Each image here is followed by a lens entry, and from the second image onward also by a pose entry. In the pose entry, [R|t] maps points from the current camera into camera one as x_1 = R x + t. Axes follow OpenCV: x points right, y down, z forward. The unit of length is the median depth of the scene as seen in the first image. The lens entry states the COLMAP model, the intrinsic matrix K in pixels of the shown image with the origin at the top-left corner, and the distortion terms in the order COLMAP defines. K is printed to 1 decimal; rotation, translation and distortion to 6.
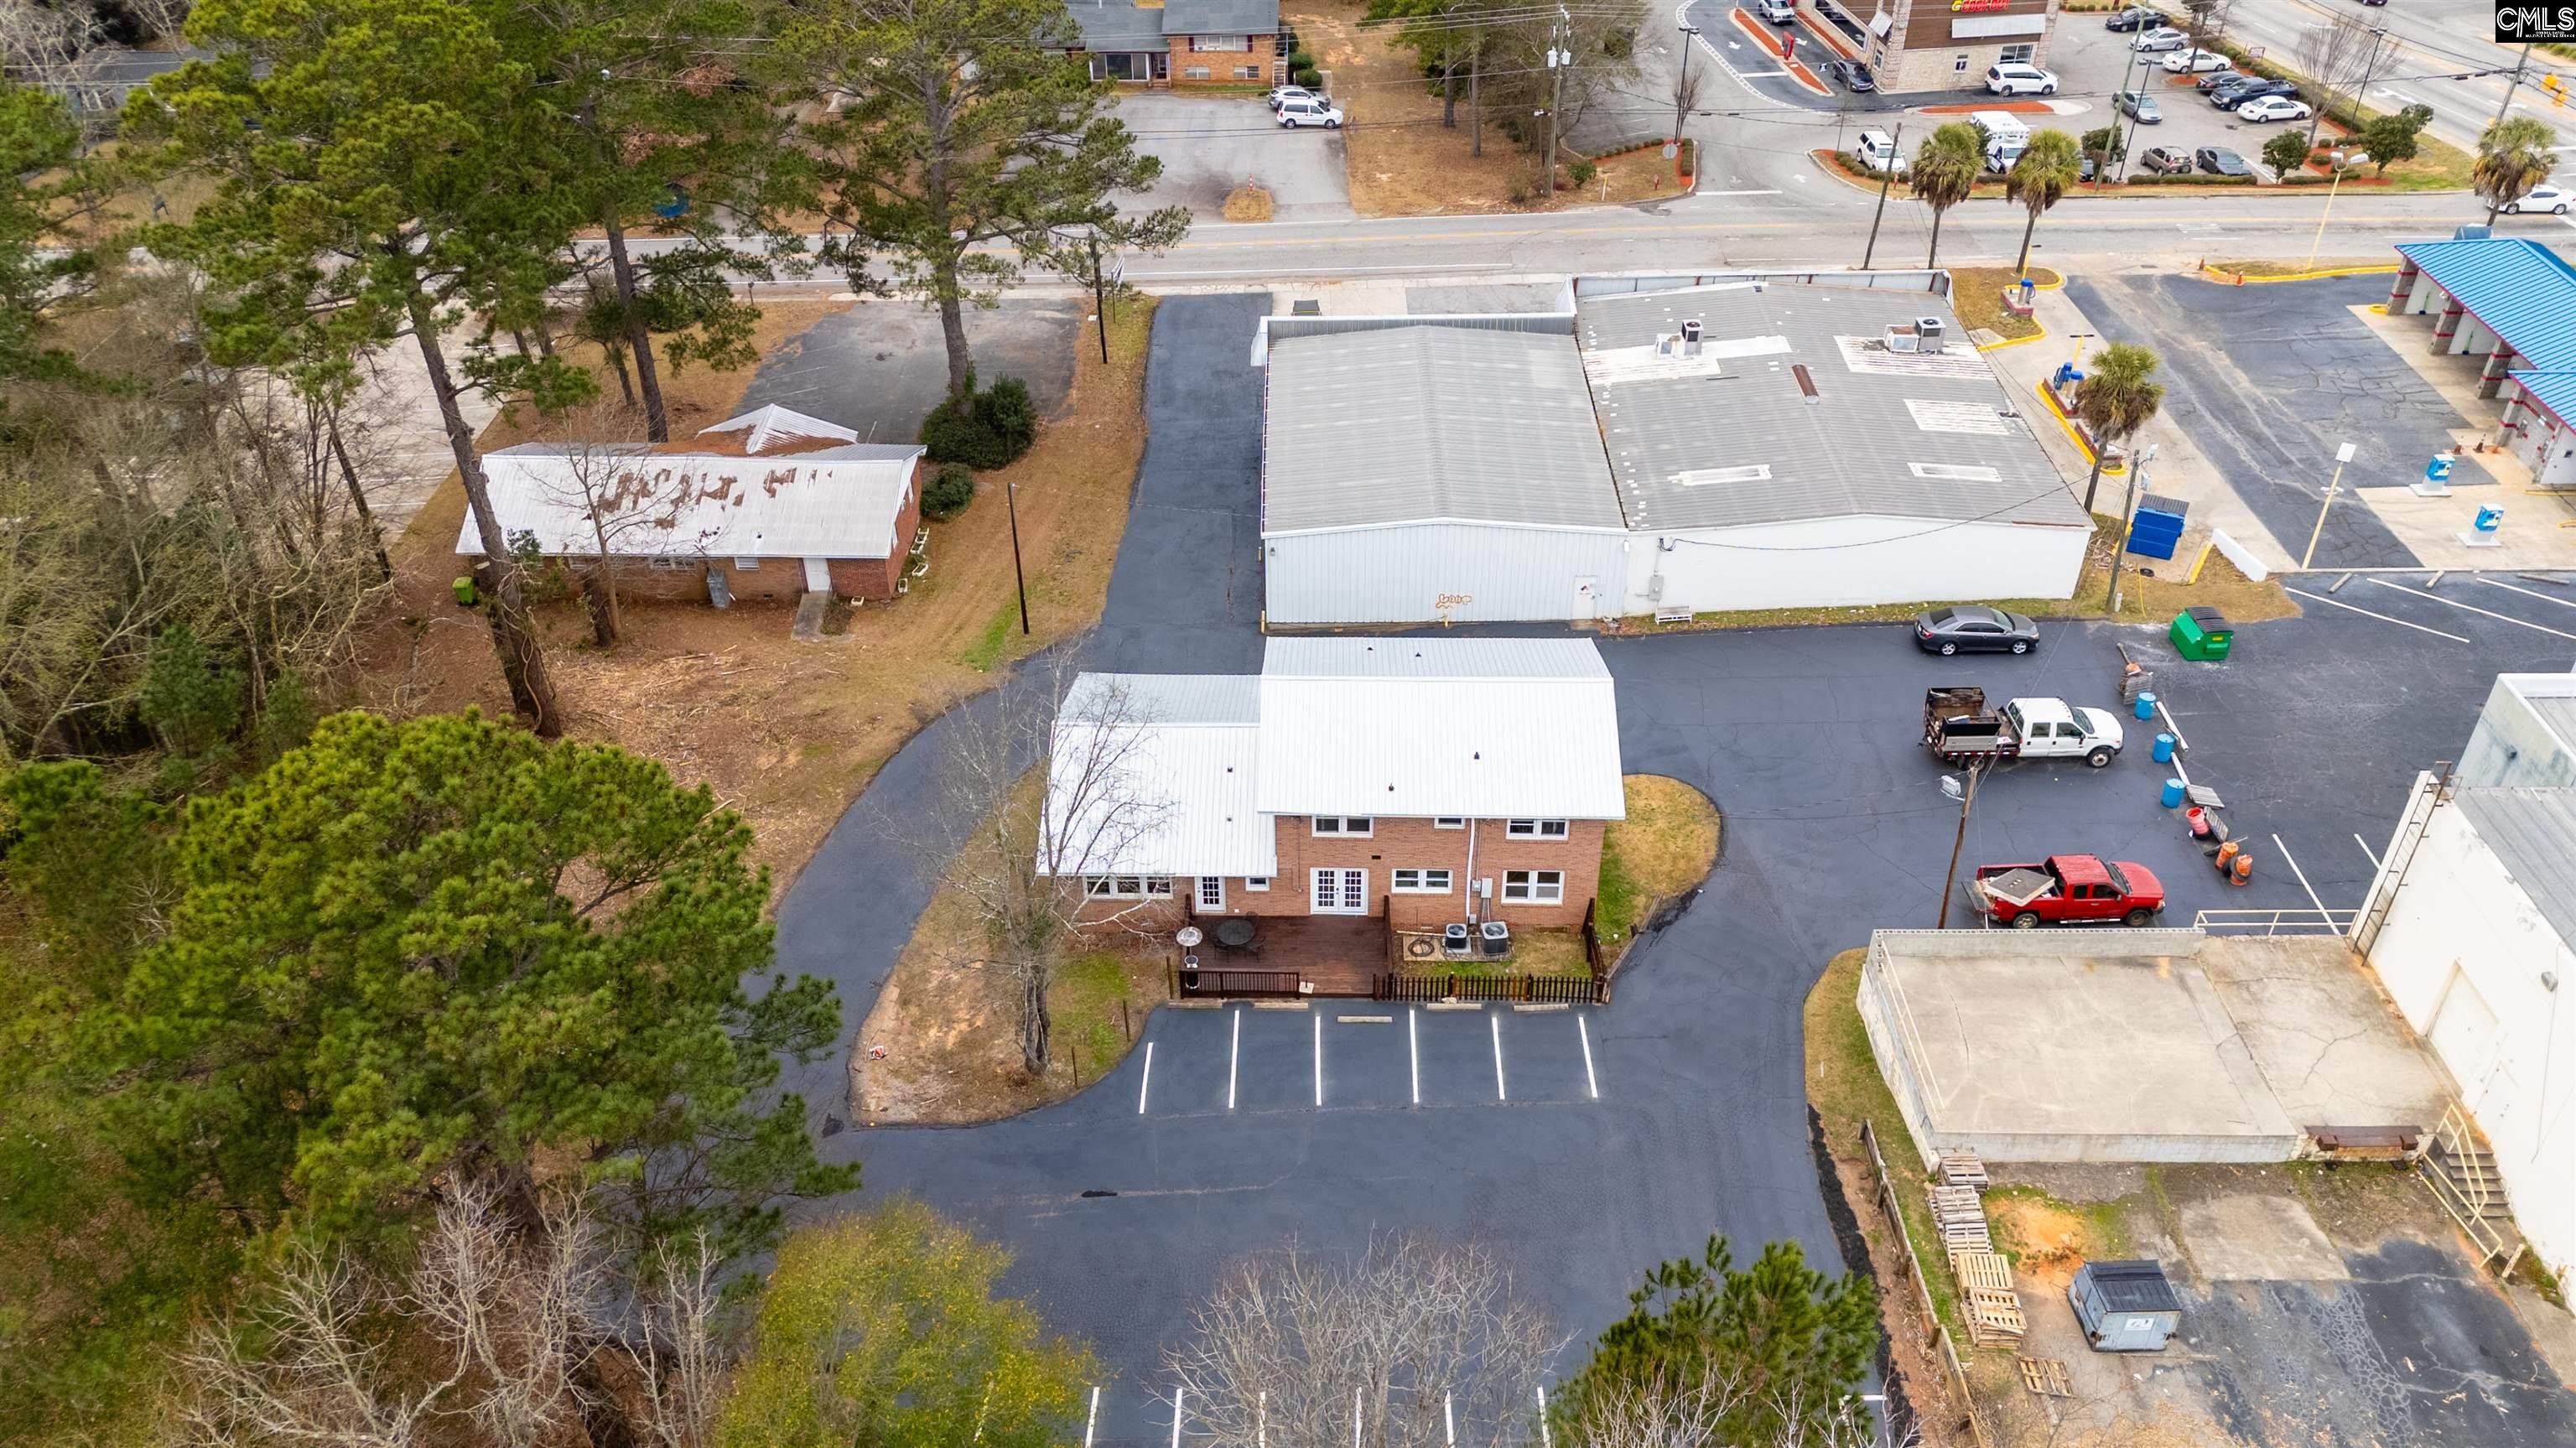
lens RADIAL K [[1895.8, 0, 1288.0], [0, 1895.8, 724.0], [0, 0, 1]] dist [0.080671, -0.081061]
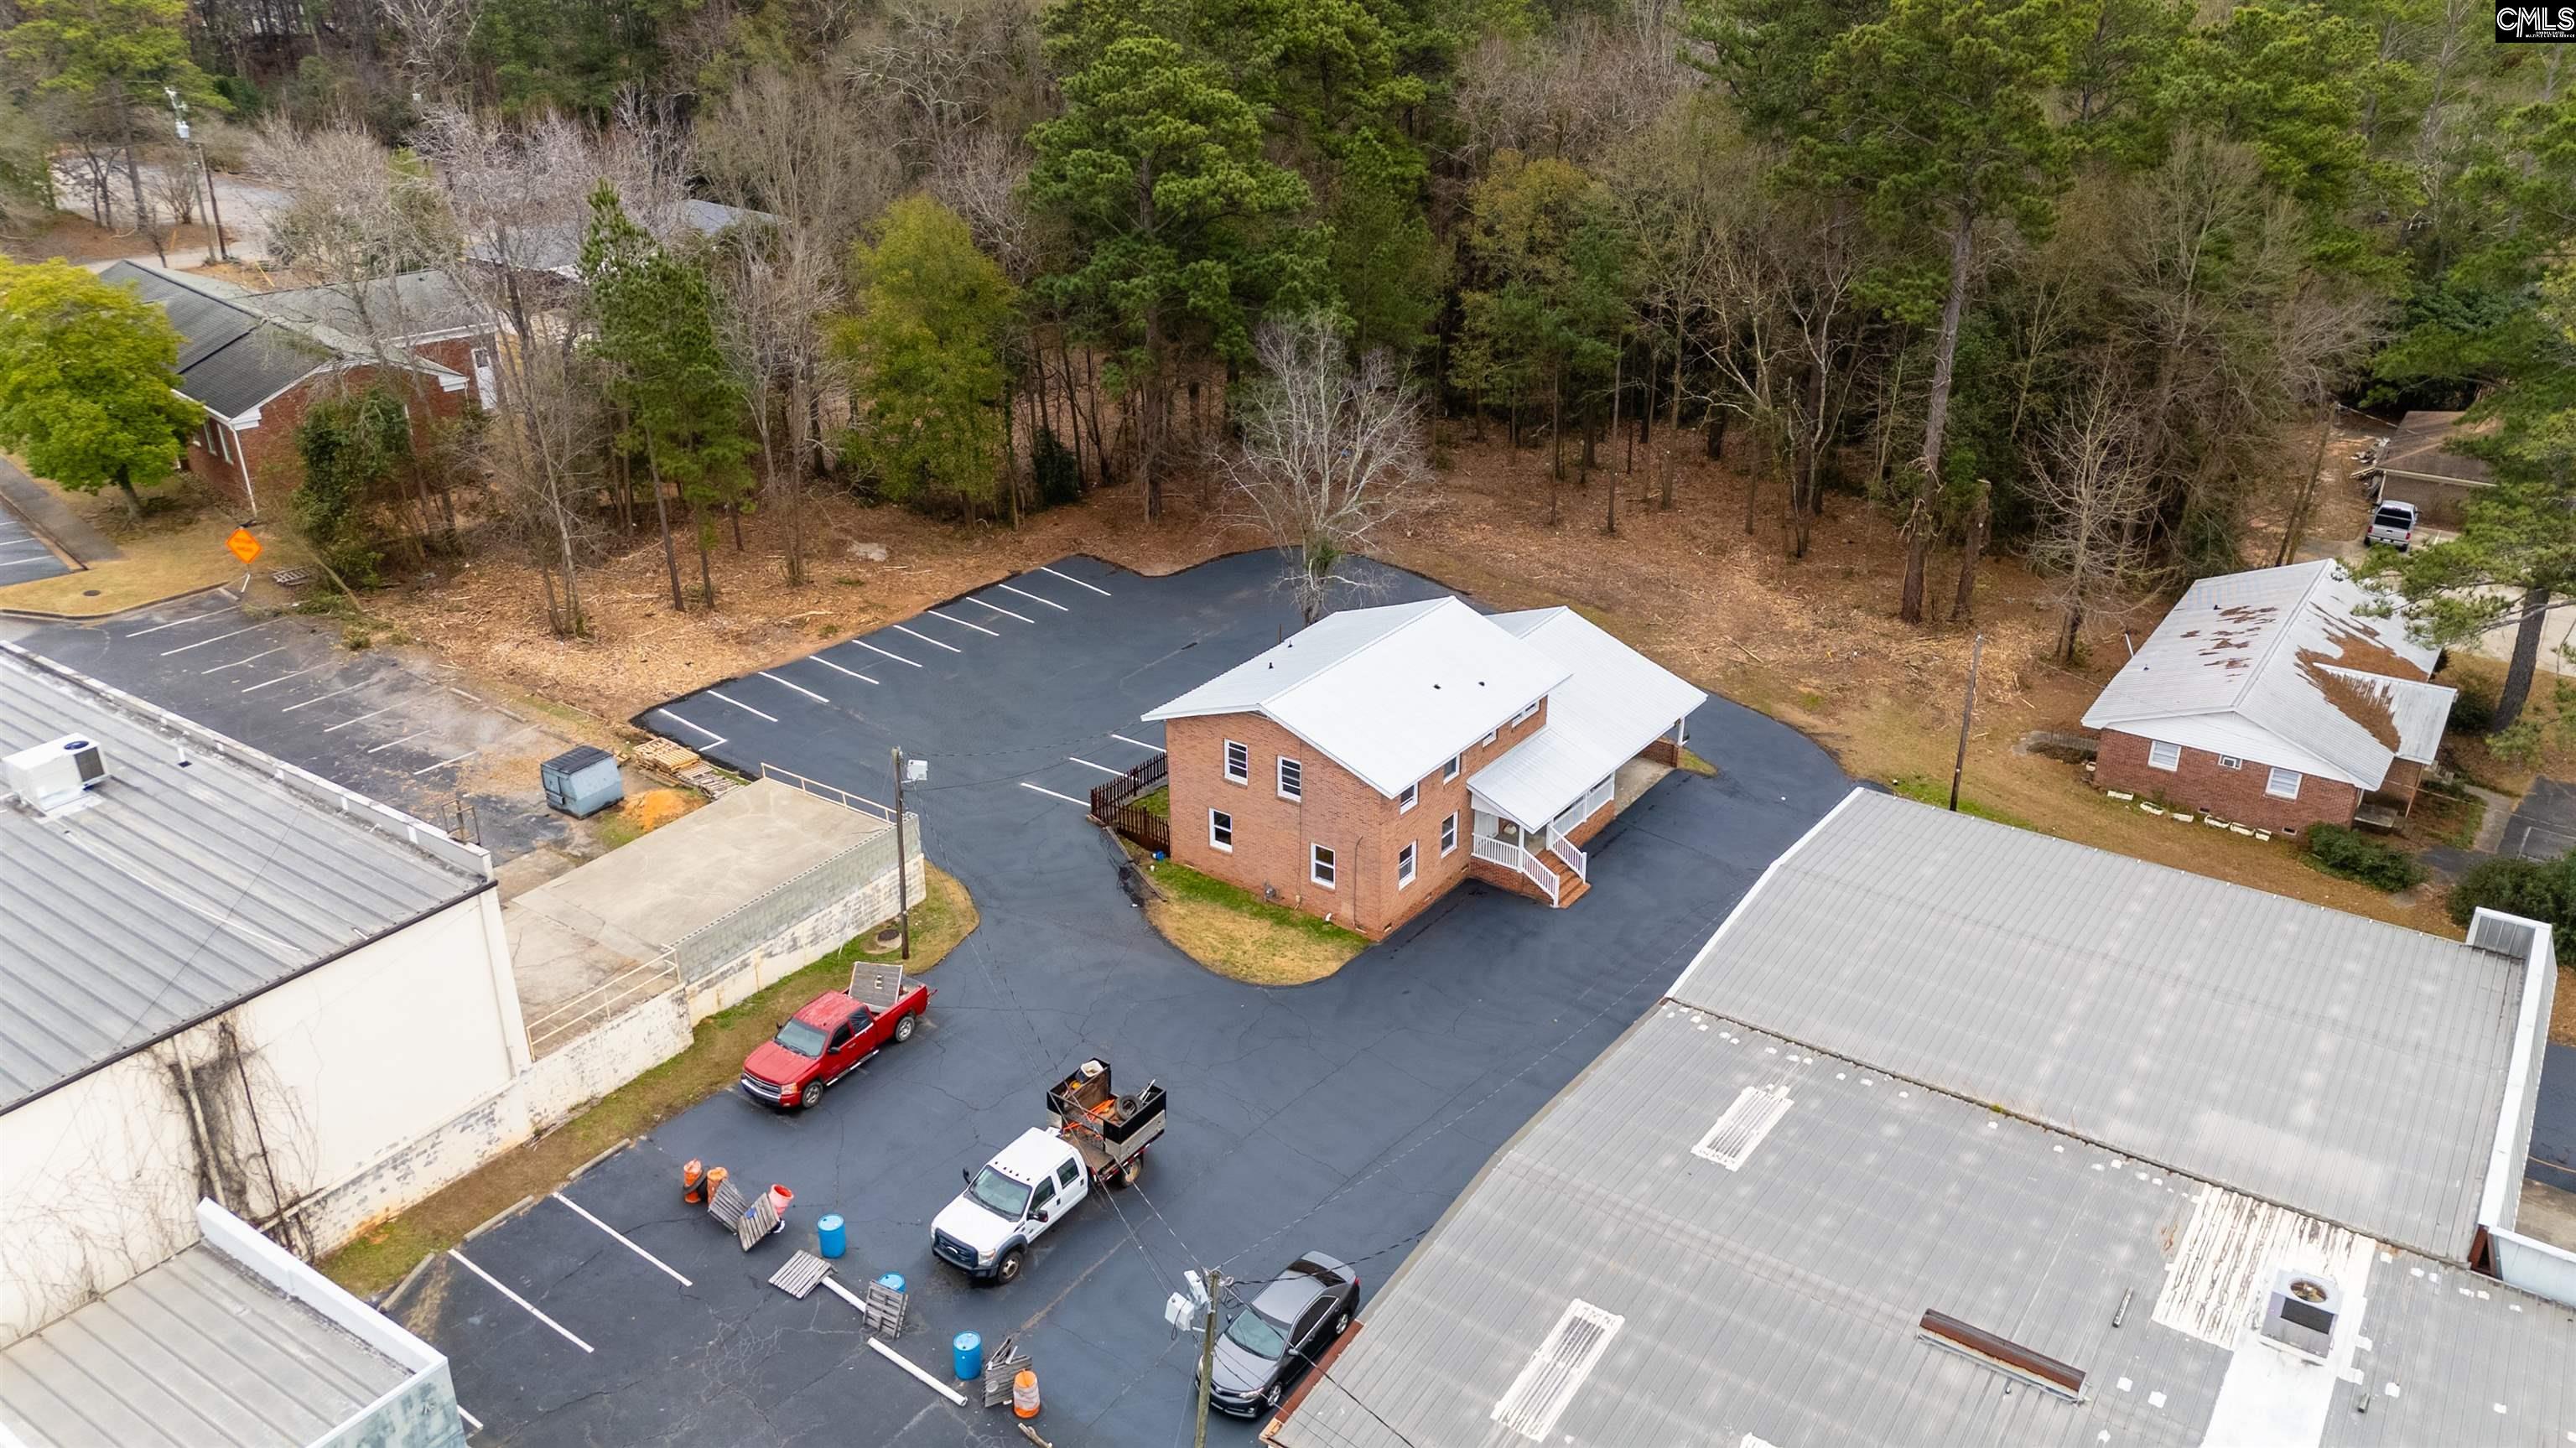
lens RADIAL K [[1895.8, 0, 1288.0], [0, 1895.8, 724.0], [0, 0, 1]] dist [0.080671, -0.081061]
pose [[-0.565202, 0.361809, -0.741378, 0.691099], [-0.478879, 0.587876, 0.651979, -0.512460], [0.671730, 0.723530, -0.159006, 0.921023]]
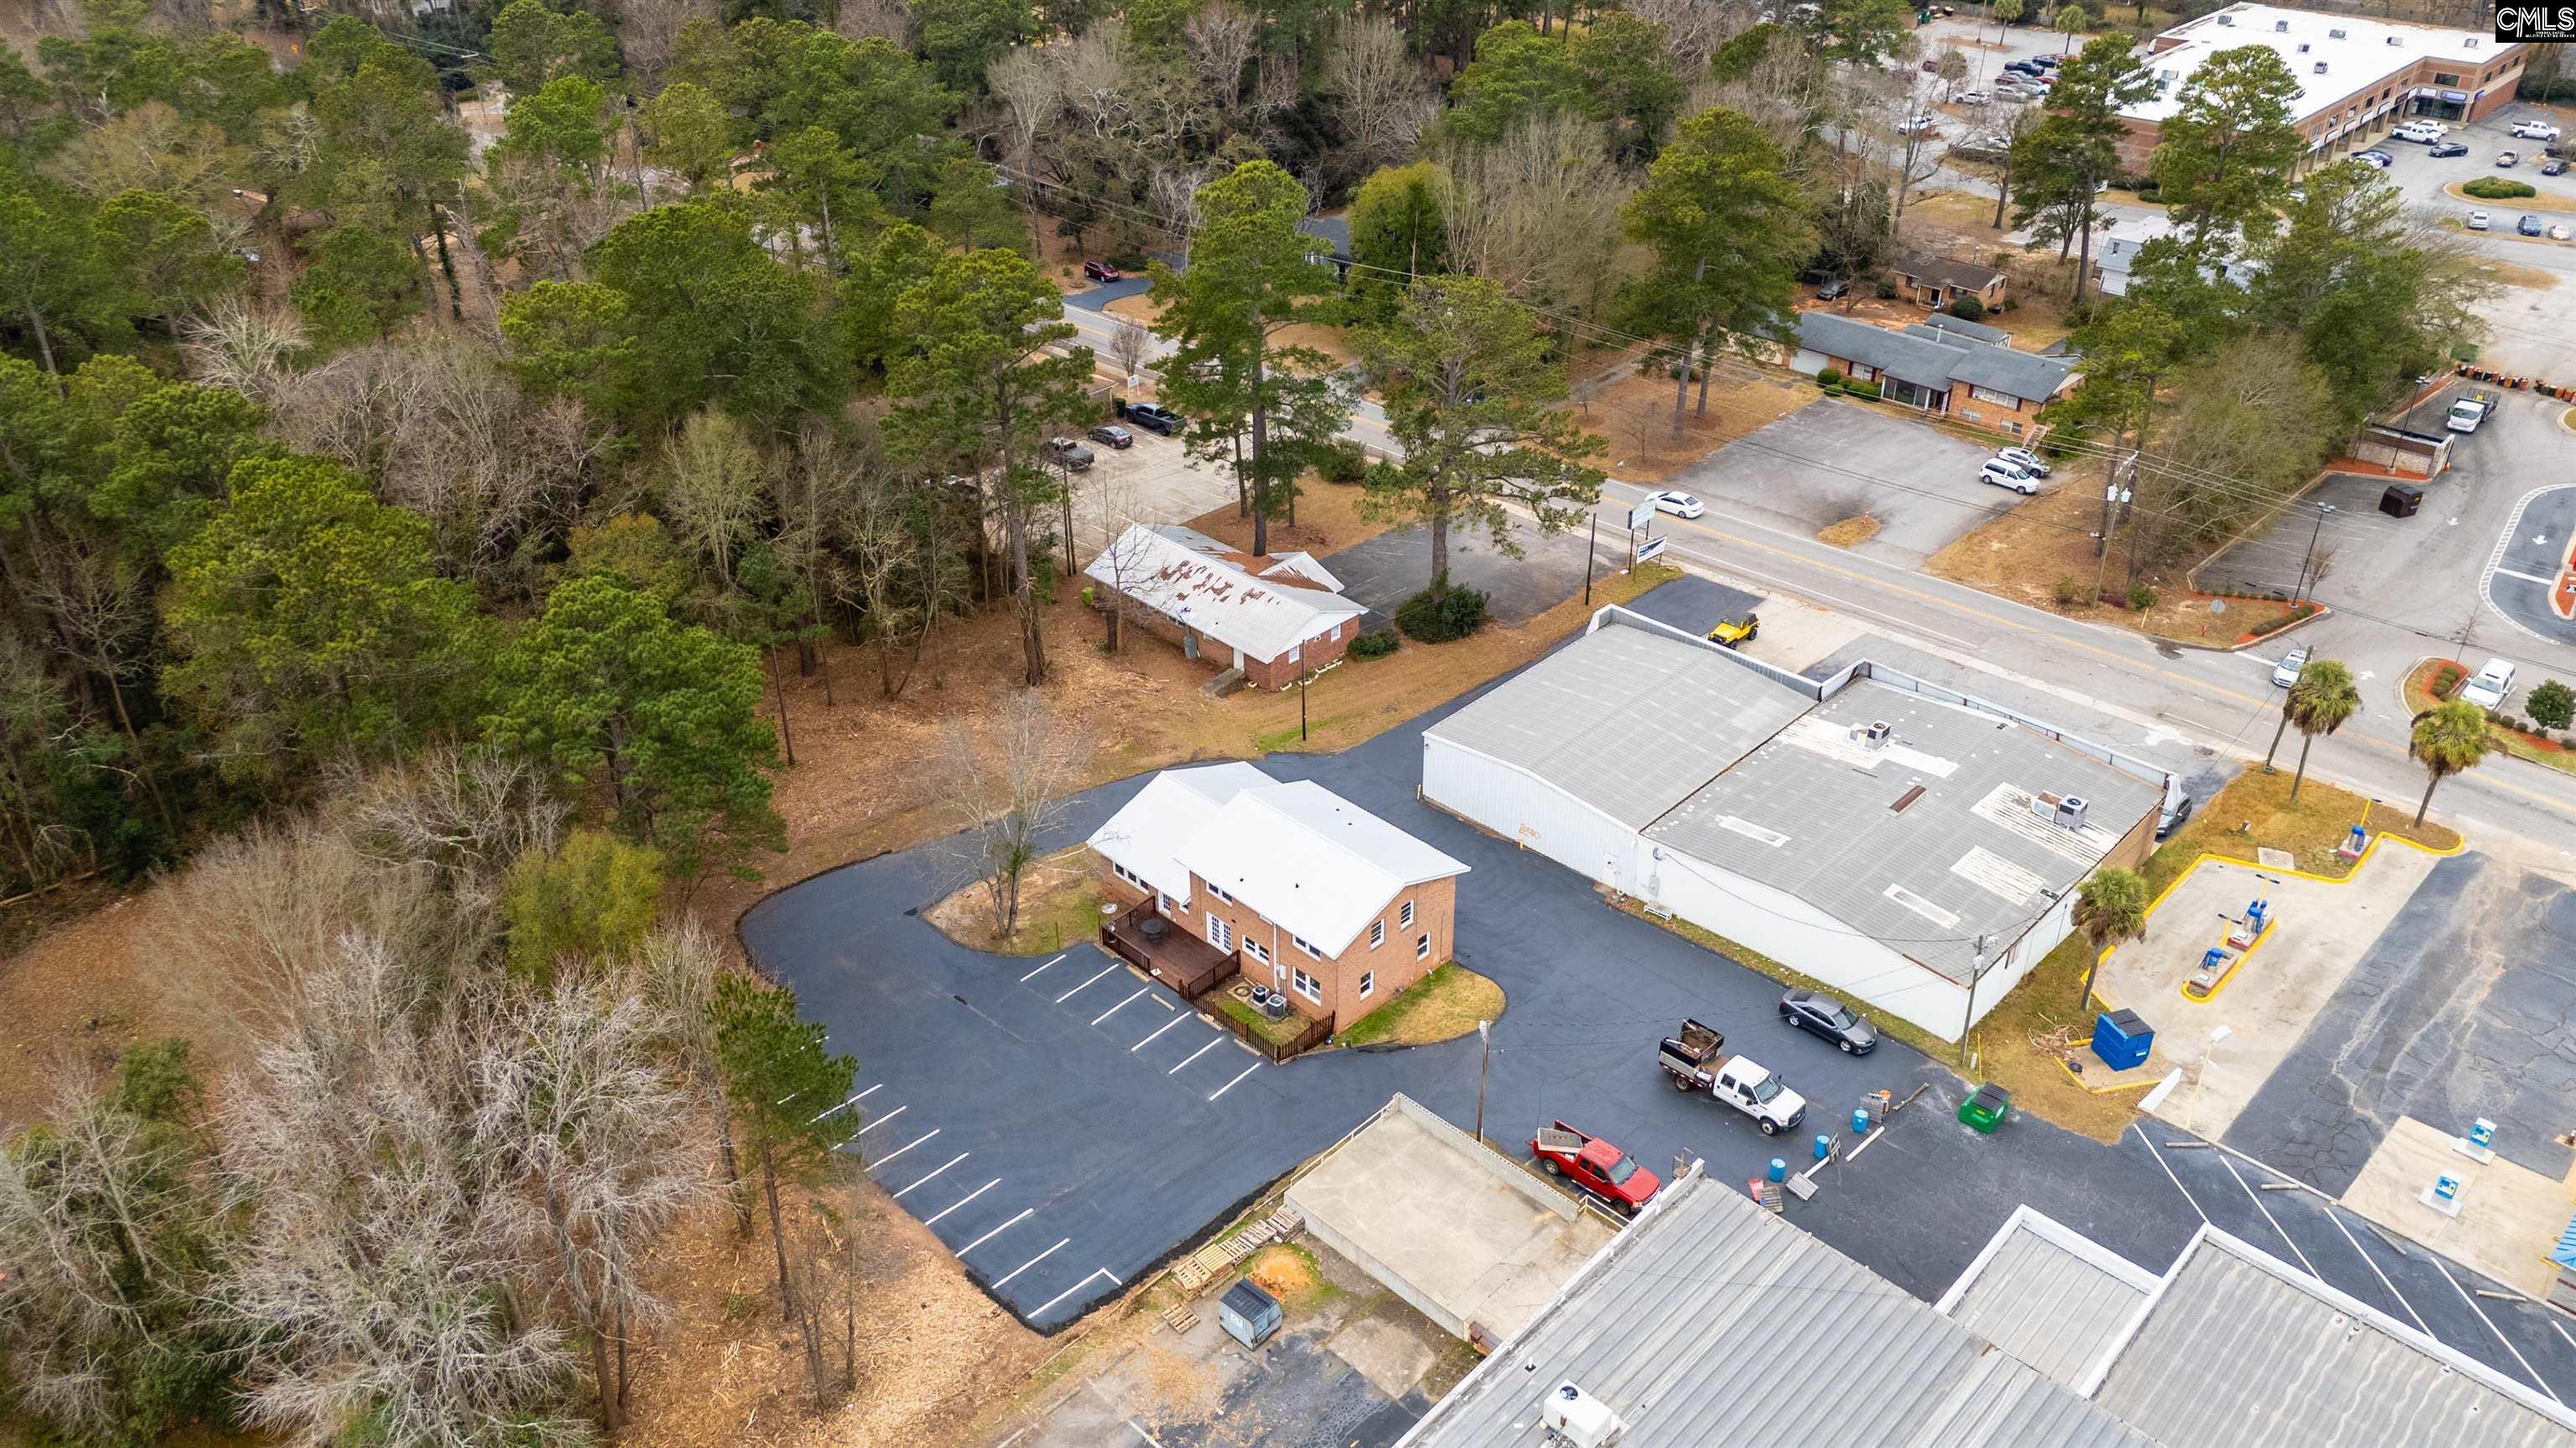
lens RADIAL K [[1886.5, 0, 1288.0], [0, 1886.5, 724.0], [0, 0, 1]] dist [0.105683, -0.118864]
pose [[0.724627, 0.365168, -0.584438, 0.721378], [-0.406268, 0.911387, 0.065731, -0.154147], [0.556652, 0.189808, 0.808772, -0.204202]]
